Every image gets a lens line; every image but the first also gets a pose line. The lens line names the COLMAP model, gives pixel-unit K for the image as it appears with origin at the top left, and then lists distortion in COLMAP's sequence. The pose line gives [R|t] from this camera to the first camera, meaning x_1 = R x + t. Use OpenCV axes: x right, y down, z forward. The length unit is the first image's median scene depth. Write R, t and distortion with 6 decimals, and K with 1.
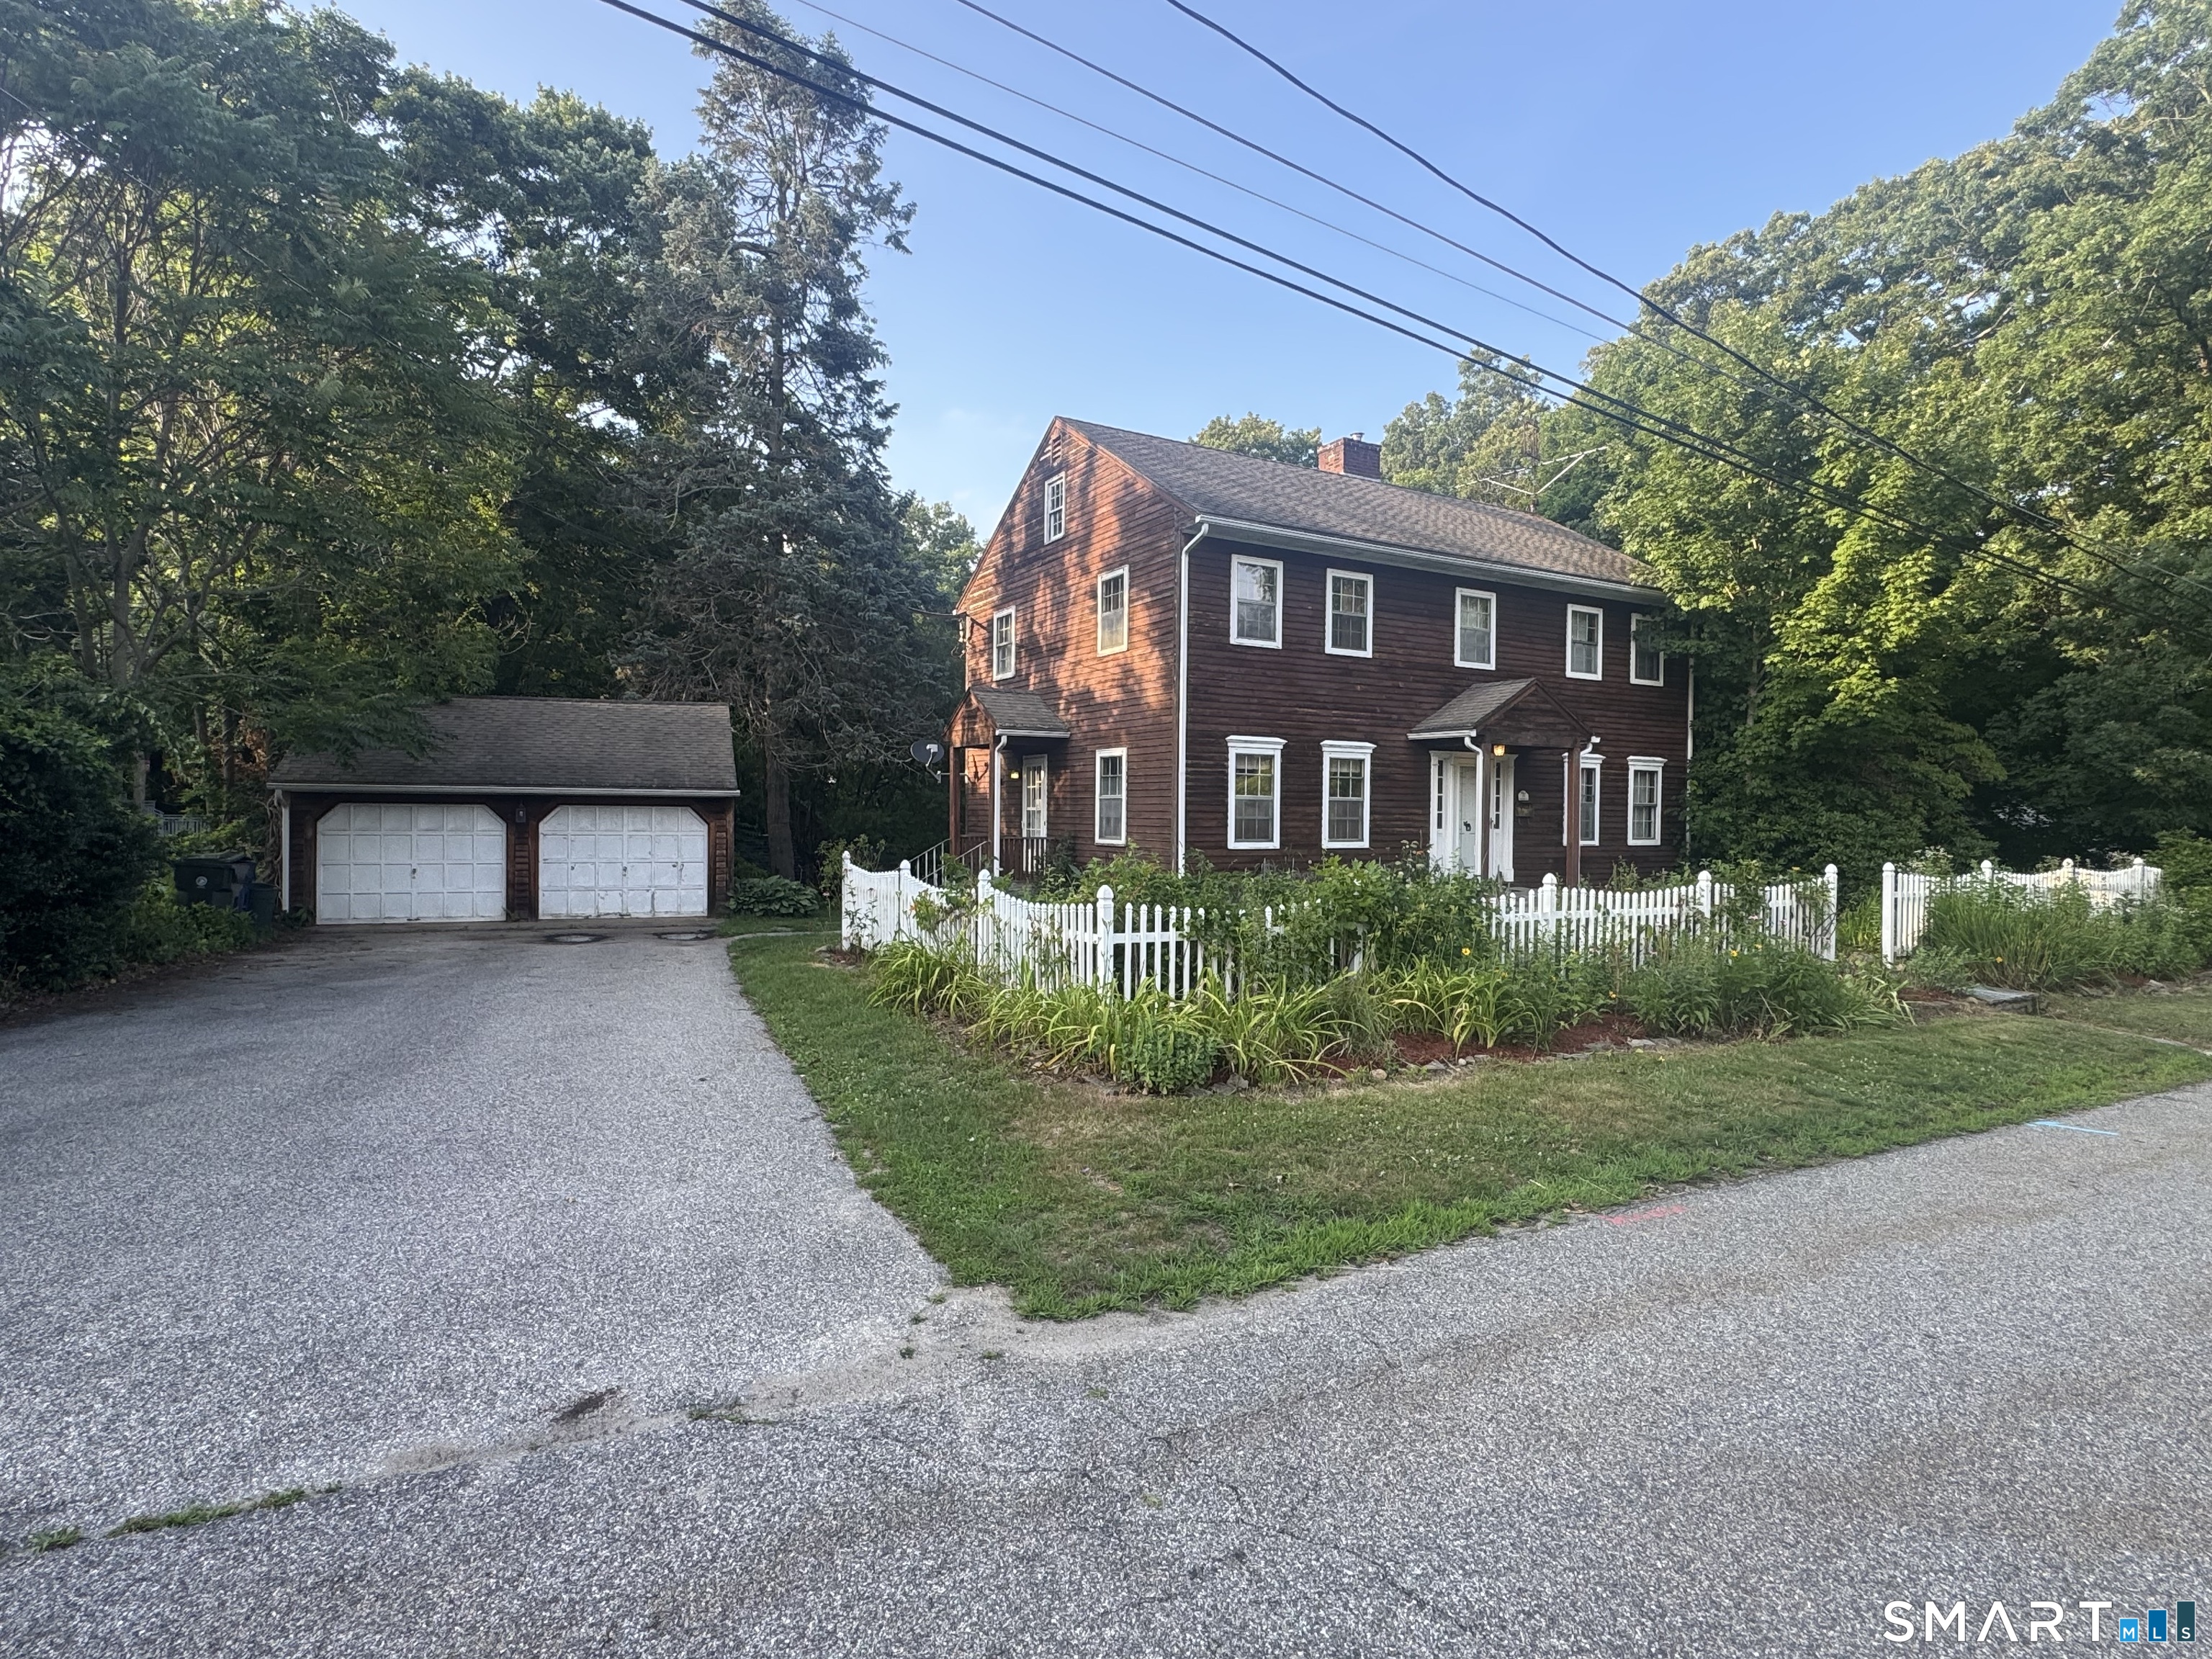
lens RADIAL K [[1147.5, 0, 1102.7], [0, 1147.5, 830.5], [0, 0, 1]] dist [-0.007524, 0.003195]
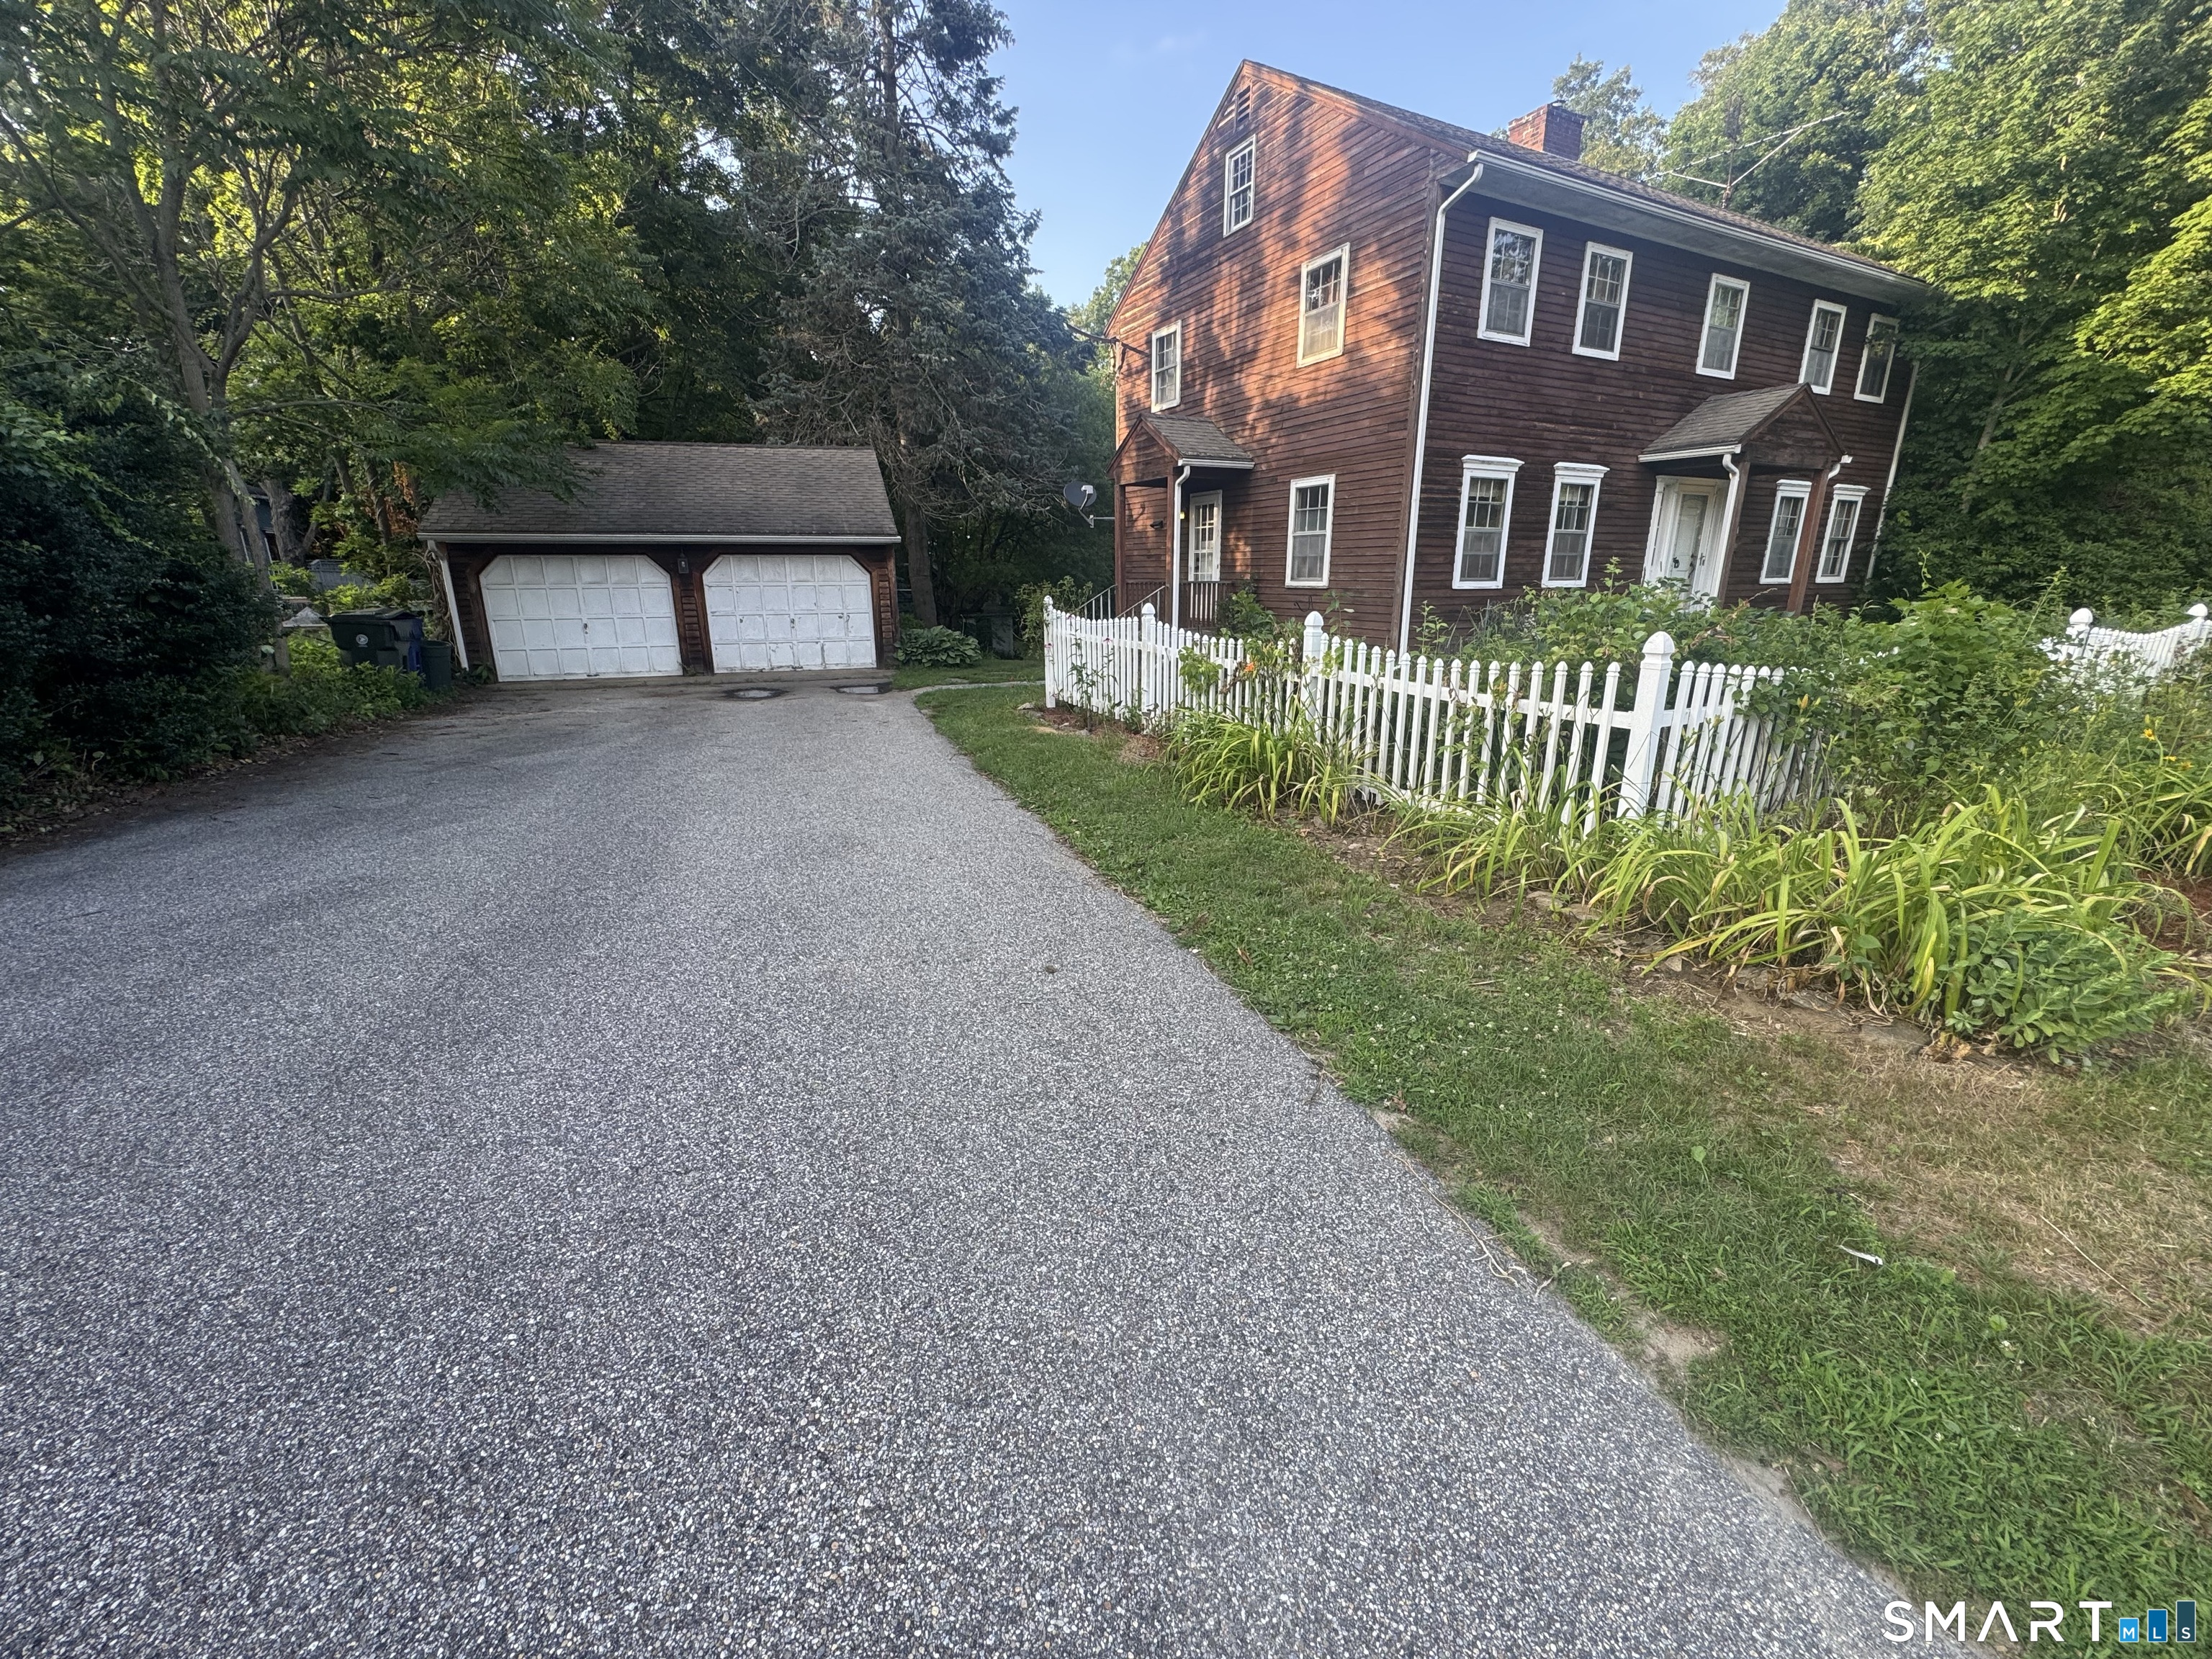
lens RADIAL K [[885.2, 0, 1104.5], [0, 885.2, 831.4], [0, 0, 1]] dist [-0.004989, 0.000975]
pose [[0.999228, -0.003215, -0.039165, -0.125338], [0.013523, 0.963910, 0.265884, 0.010029], [0.036897, -0.266208, 0.963209, 0.237121]]
